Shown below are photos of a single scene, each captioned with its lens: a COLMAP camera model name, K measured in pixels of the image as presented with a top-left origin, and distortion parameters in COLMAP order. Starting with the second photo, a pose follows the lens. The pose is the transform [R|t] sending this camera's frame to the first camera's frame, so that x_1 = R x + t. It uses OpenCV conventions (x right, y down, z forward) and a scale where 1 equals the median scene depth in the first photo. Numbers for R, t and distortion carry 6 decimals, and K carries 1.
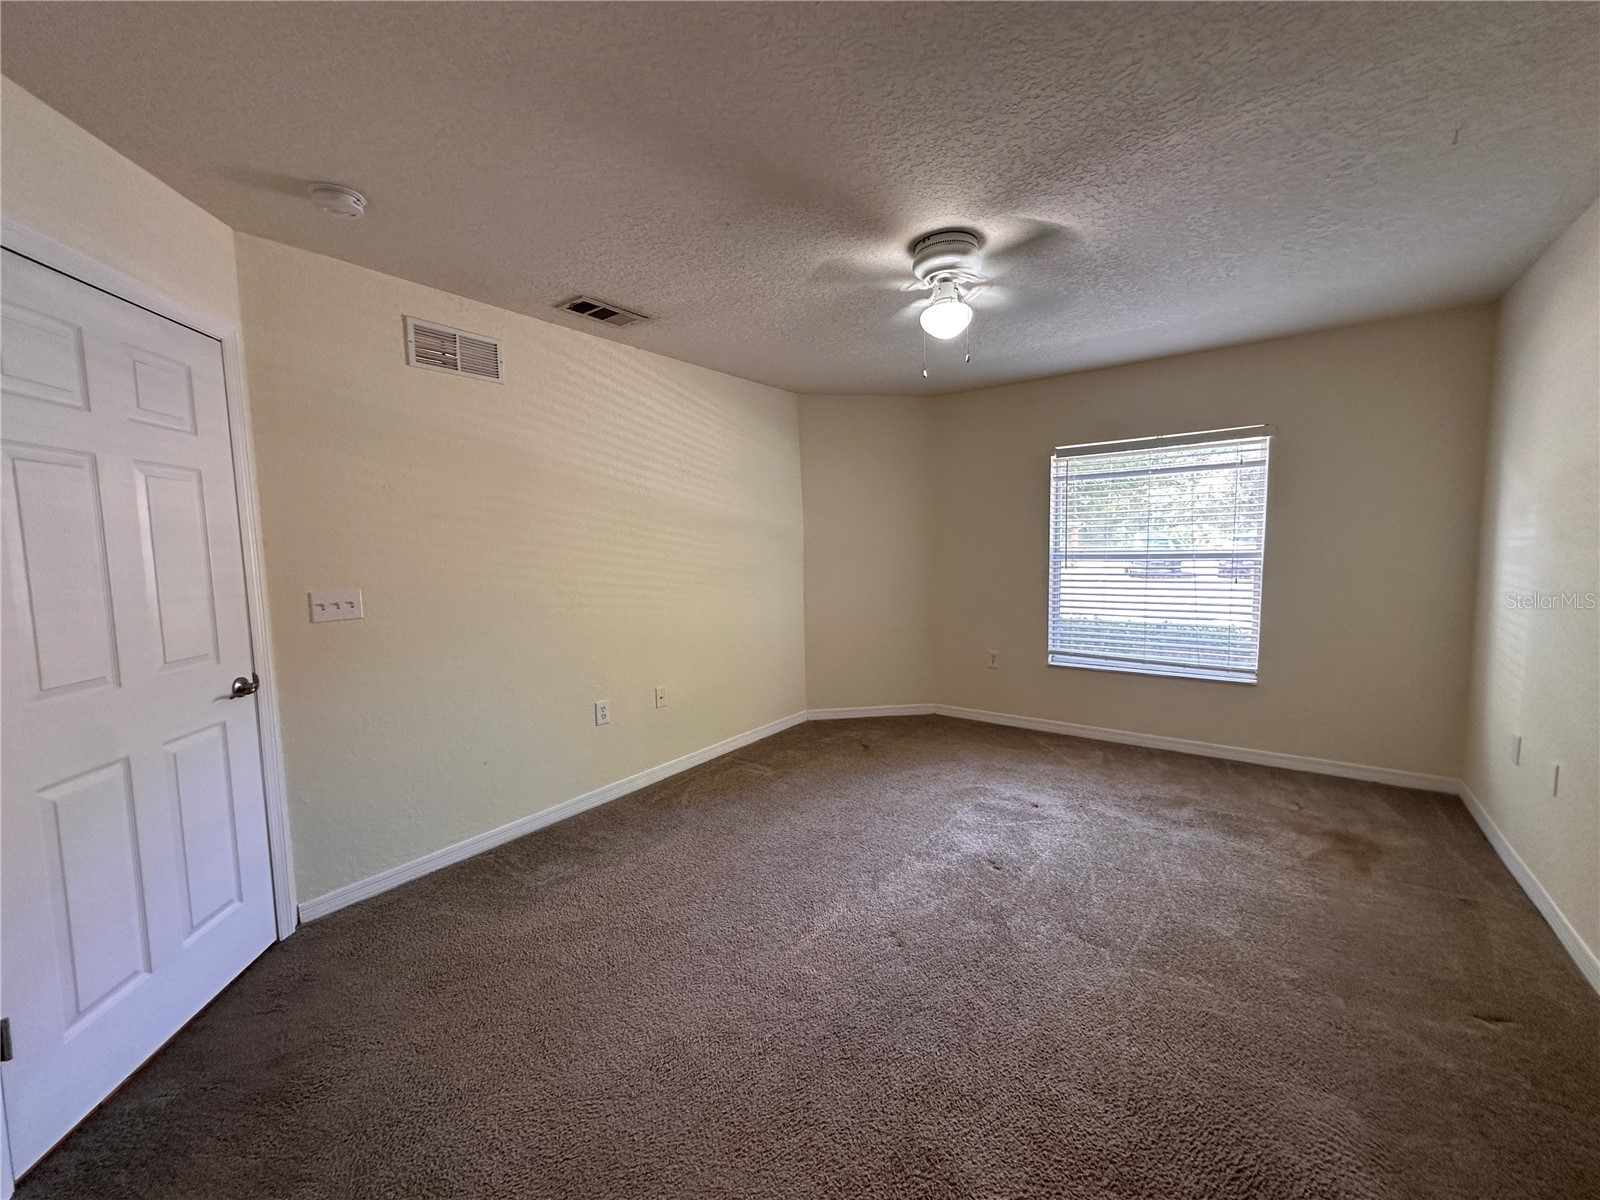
lens RADIAL K [[645.6, 0, 799.0], [0, 645.6, 598.6], [0, 0, 1]] dist [0.019169, -0.000062]
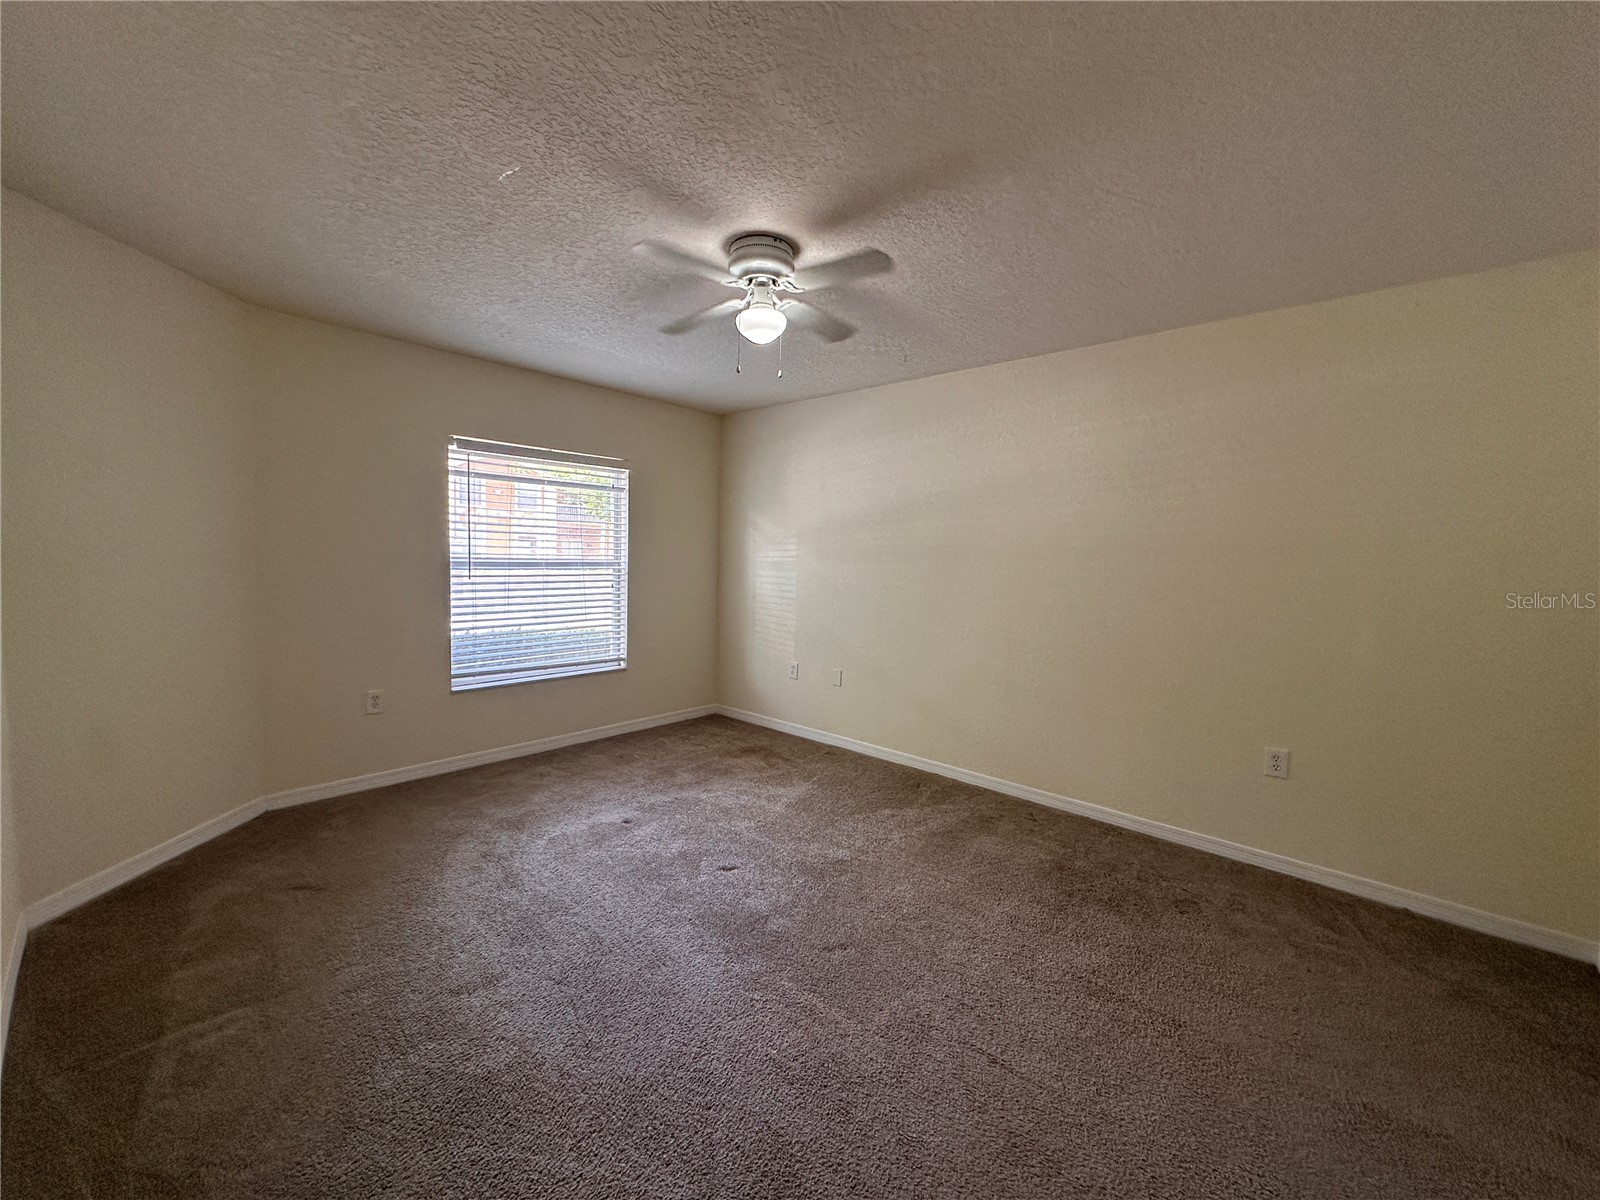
lens RADIAL K [[645.6, 0, 799.0], [0, 645.6, 598.6], [0, 0, 1]] dist [0.019169, -0.000062]
pose [[0.101018, -0.042686, 0.993968, -0.474984], [0.064199, 0.997277, 0.036304, -0.024311], [-0.992811, 0.060144, 0.103483, 0.542083]]
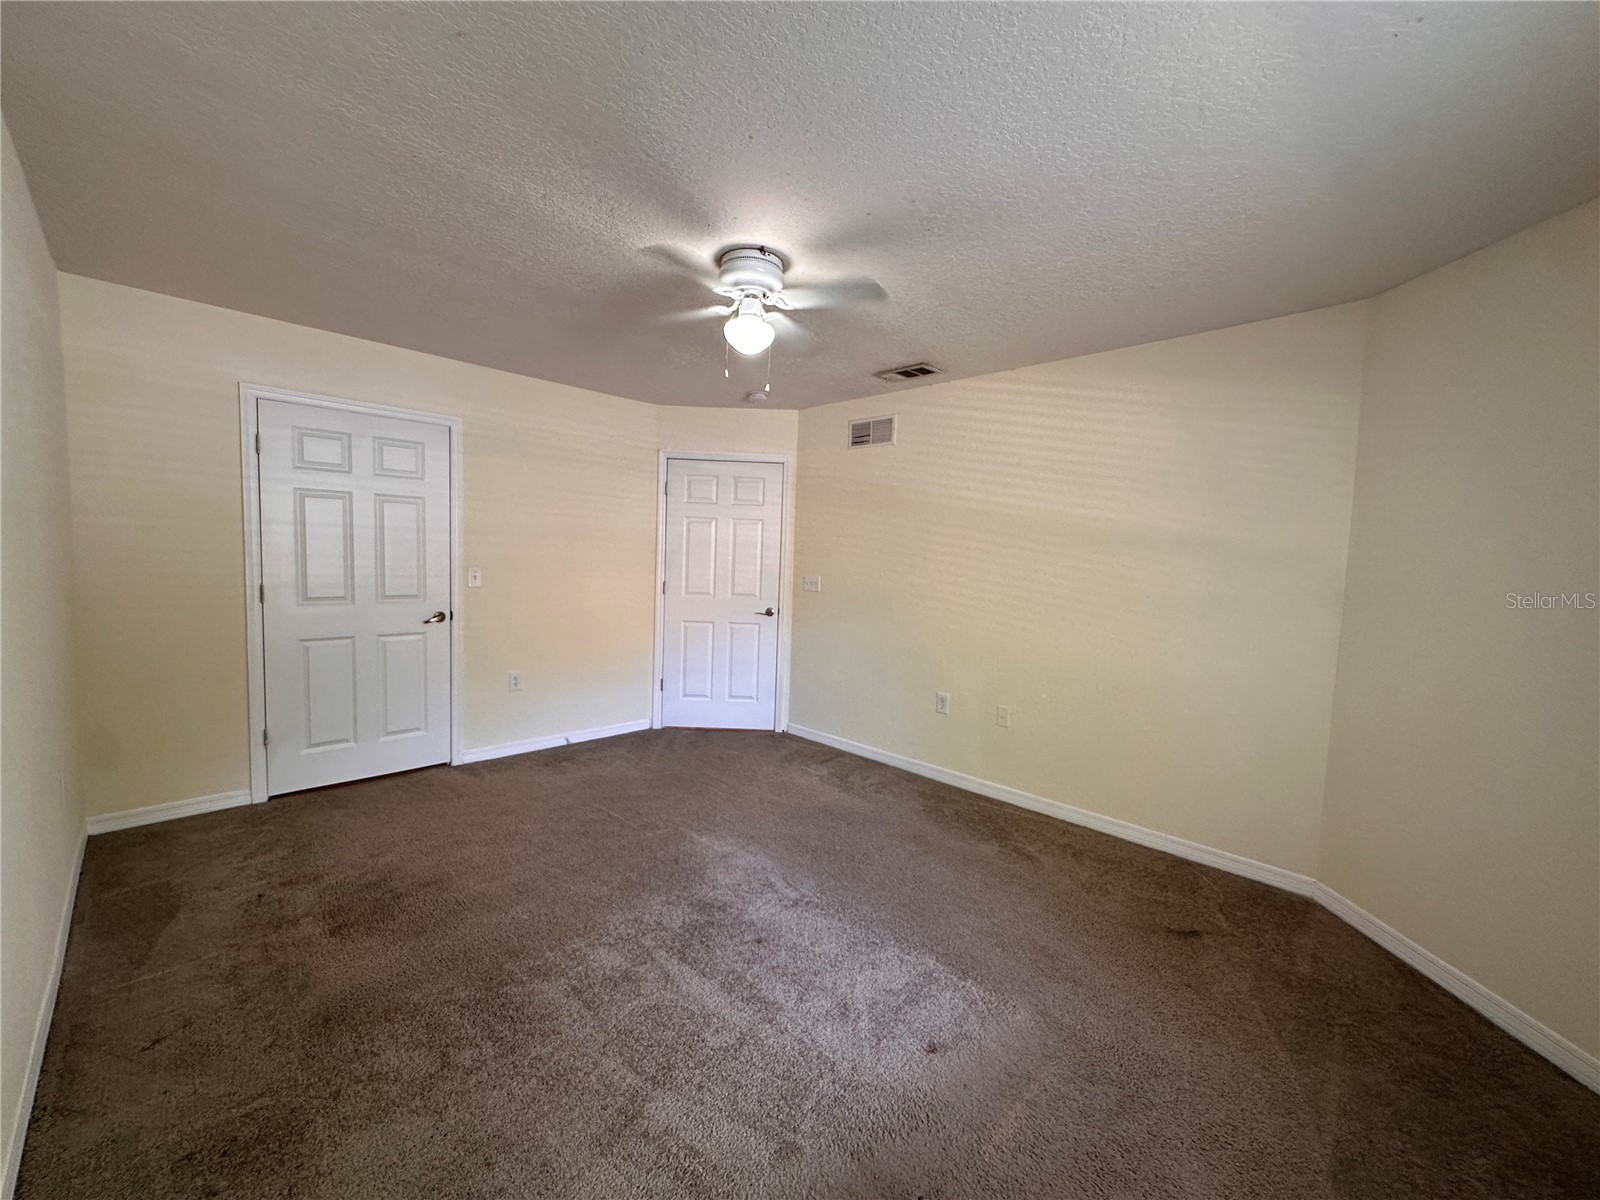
lens RADIAL K [[645.6, 0, 799.0], [0, 645.6, 598.6], [0, 0, 1]] dist [0.019169, -0.000062]
pose [[-0.147065, 0.088918, -0.985122, 0.775287], [-0.111764, 0.988079, 0.105869, -0.094098], [0.982792, 0.125671, -0.135374, 0.793158]]
